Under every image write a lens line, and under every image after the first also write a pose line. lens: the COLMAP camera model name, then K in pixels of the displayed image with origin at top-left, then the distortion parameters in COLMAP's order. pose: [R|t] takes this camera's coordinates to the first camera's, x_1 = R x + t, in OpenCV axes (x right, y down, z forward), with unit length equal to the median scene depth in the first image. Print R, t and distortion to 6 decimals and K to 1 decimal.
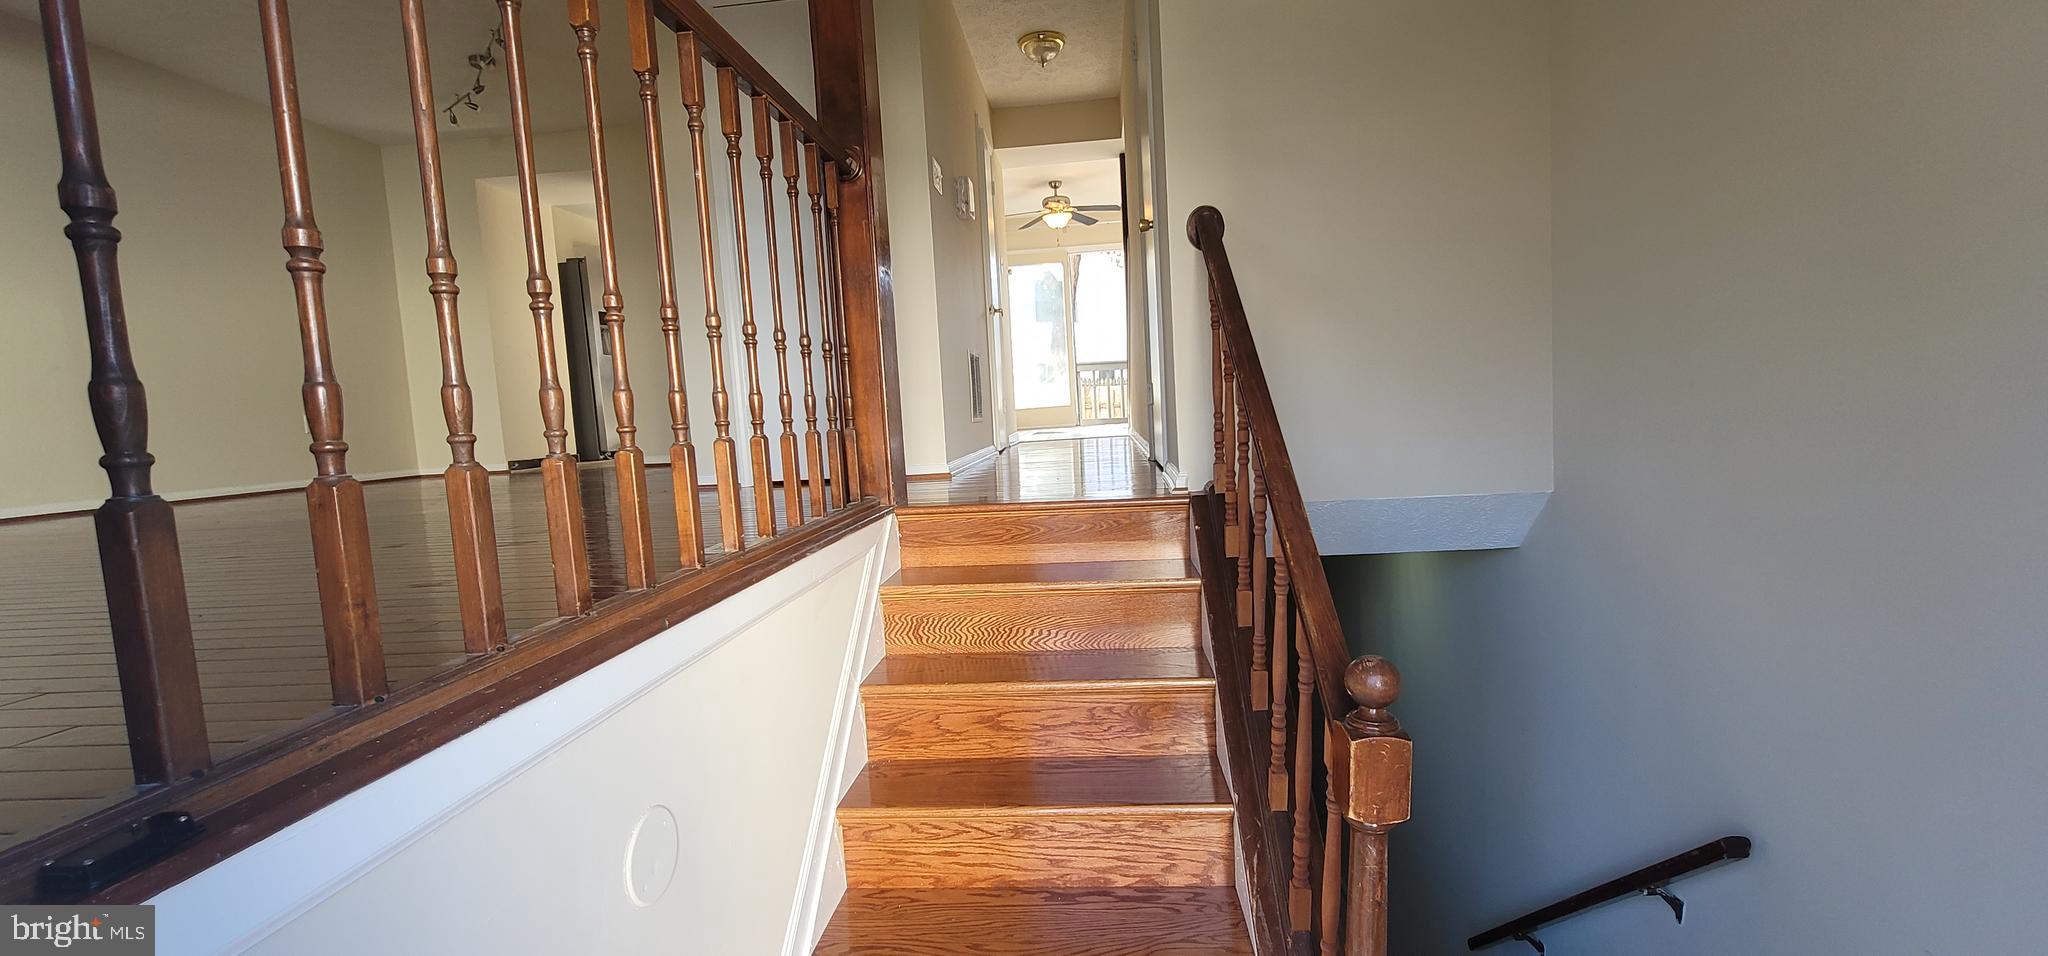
lens RADIAL K [[839.8, 0, 1026.1], [0, 839.8, 483.8], [0, 0, 1]] dist [-0.004709, 0.000446]
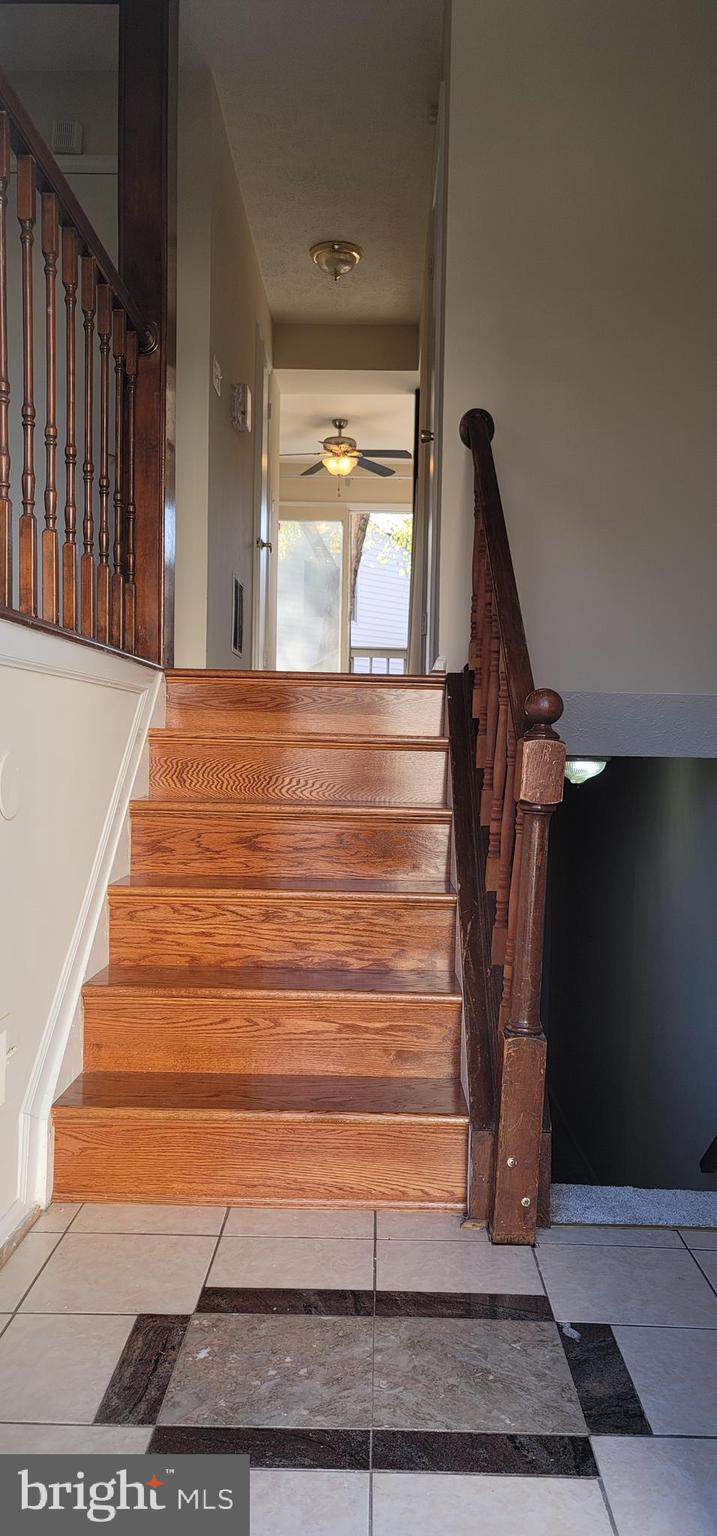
lens RADIAL K [[1131.4, 0, 365.6], [0, 1131.4, 781.9], [0, 0, 1]] dist [0.059169, -0.042732]
pose [[0.994435, 0.071772, 0.077121, -0.008044], [-0.066959, 0.995747, -0.063282, 0.245210], [-0.081335, 0.057766, 0.995011, -0.412647]]
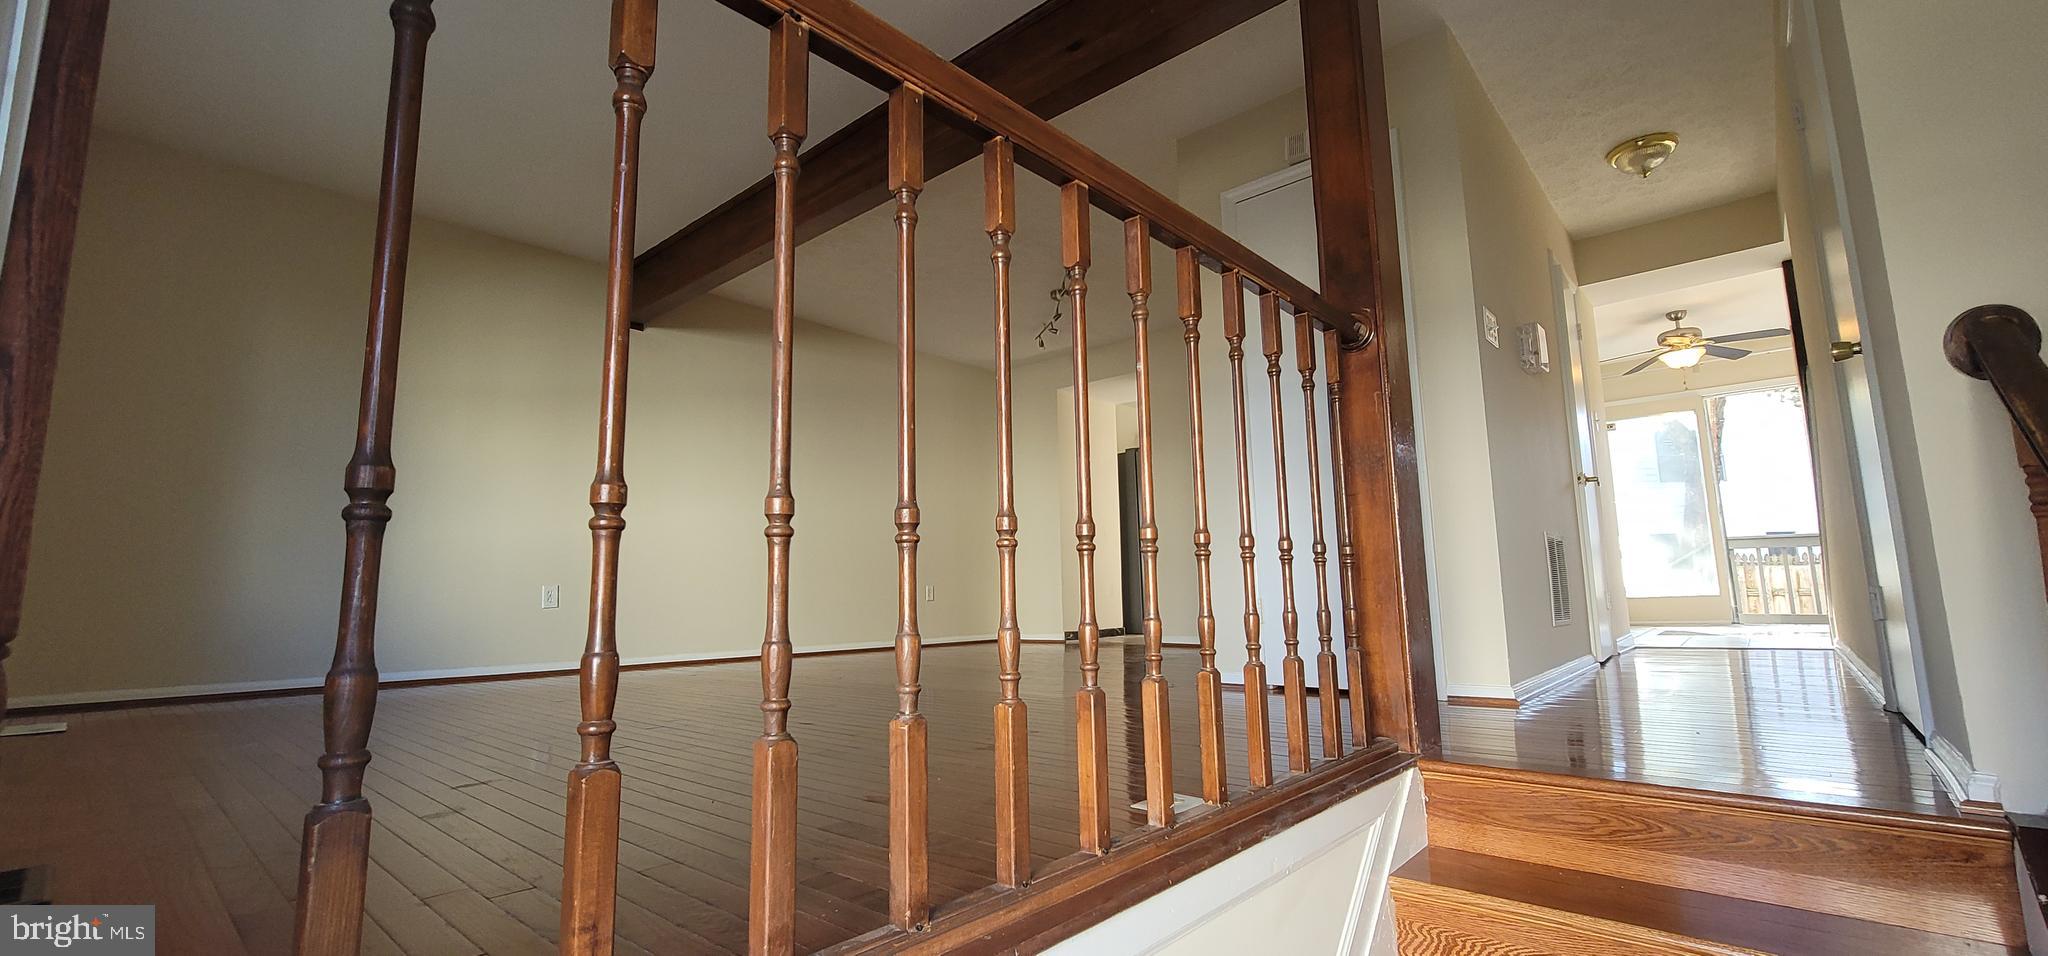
lens RADIAL K [[839.8, 0, 1026.1], [0, 839.8, 483.8], [0, 0, 1]] dist [-0.004709, 0.000446]
pose [[0.803043, -0.042493, -0.594405, 0.017229], [-0.077370, 0.981577, -0.174698, -0.055514], [0.590878, 0.186280, 0.784961, 0.169525]]
